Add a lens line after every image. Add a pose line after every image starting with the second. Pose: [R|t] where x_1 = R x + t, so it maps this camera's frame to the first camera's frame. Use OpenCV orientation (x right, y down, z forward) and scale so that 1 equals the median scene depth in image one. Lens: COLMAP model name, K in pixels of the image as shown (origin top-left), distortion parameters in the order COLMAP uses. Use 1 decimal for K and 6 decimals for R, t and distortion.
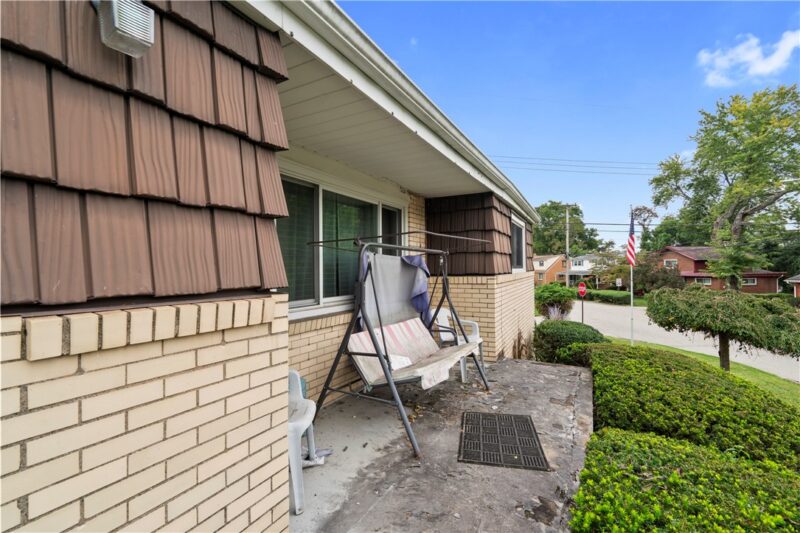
lens RADIAL K [[356.1, 0, 400.0], [0, 356.1, 266.5], [0, 0, 1]] dist [-0.001341, -0.000092]
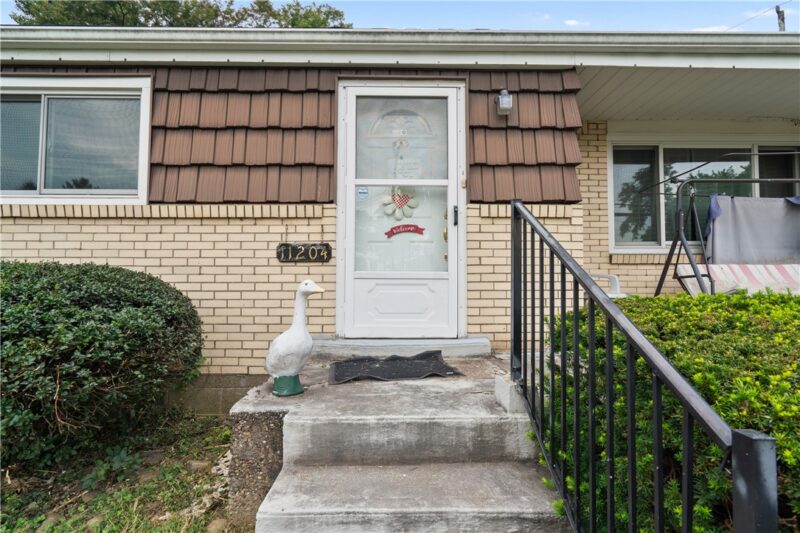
lens RADIAL K [[356.1, 0, 400.0], [0, 356.1, 266.5], [0, 0, 1]] dist [-0.001341, -0.000092]
pose [[0.488517, -0.021280, -0.872295, 0.985001], [0.001492, 0.999721, -0.023553, 0.525893], [0.872553, 0.010204, 0.488413, -0.855131]]
